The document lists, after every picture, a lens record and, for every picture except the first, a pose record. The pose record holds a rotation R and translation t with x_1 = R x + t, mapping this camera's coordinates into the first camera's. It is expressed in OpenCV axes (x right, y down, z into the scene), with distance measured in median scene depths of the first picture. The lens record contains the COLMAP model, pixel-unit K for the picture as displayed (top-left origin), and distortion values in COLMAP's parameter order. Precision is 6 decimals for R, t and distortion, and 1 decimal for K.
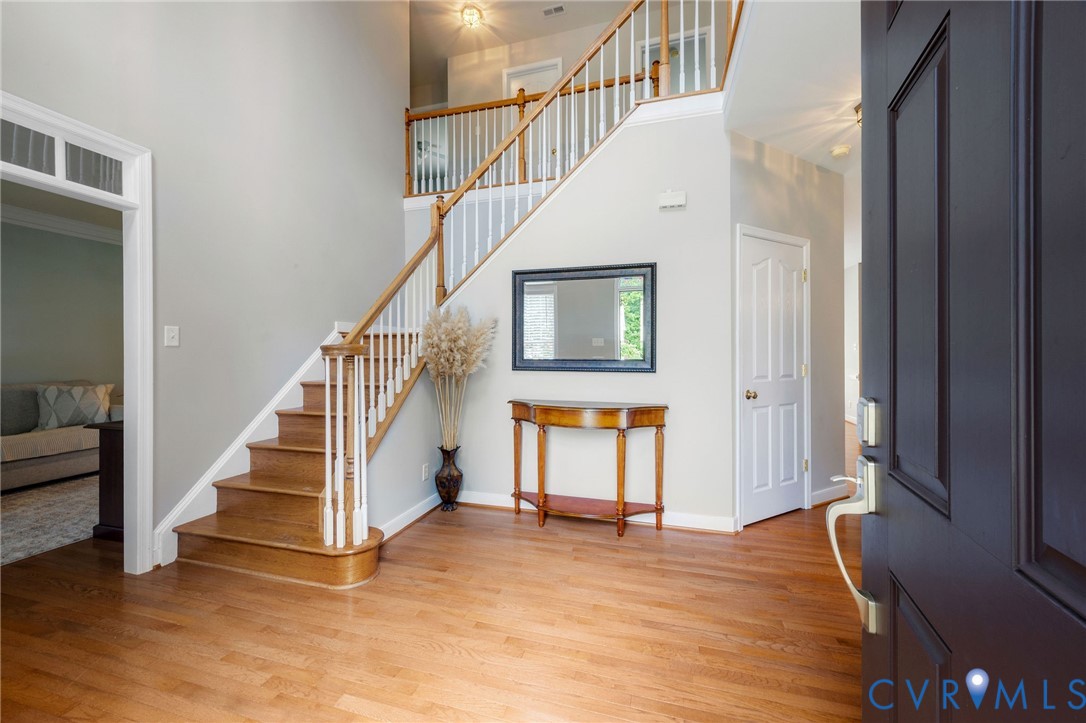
lens RADIAL K [[421.6, 0, 529.0], [0, 421.6, 359.0], [0, 0, 1]] dist [0.001554, -0.000011]
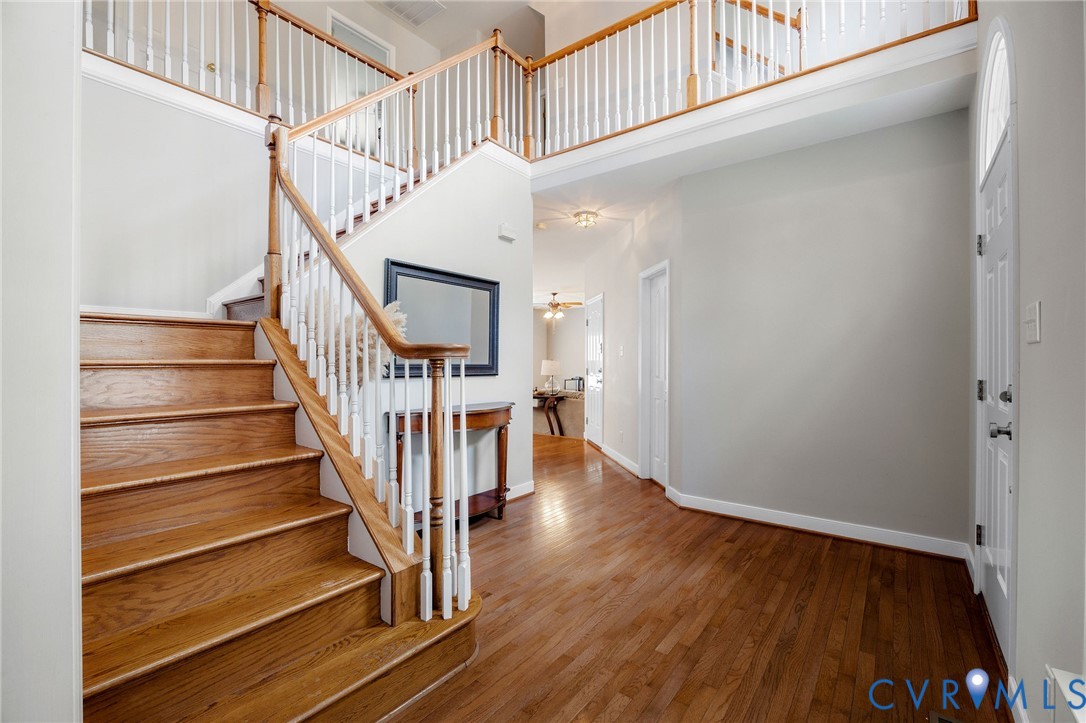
lens RADIAL K [[479.1, 0, 543.0], [0, 479.1, 361.5], [0, 0, 1]] dist [-0.001054, -0.000061]
pose [[0.343555, 0.000202, 0.939133, -1.254526], [-0.001992, 0.999998, 0.000514, -0.009998], [-0.939130, -0.002048, 0.343555, 0.578575]]
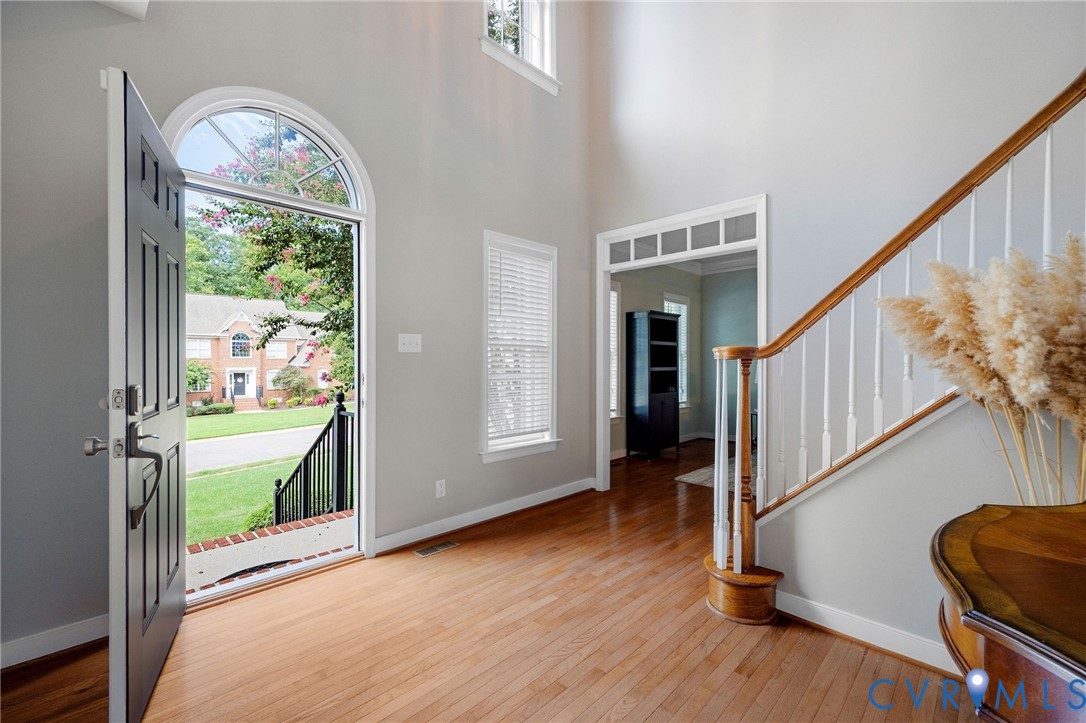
lens RADIAL K [[454.7, 0, 540.5], [0, 454.7, 380.1], [0, 0, 1]] dist [-0.012450, 0.000003]
pose [[-0.469958, 0.036254, -0.881944, 0.640488], [-0.001451, 0.999123, 0.041845, -0.005789], [0.882688, 0.020945, -0.469493, 1.147410]]
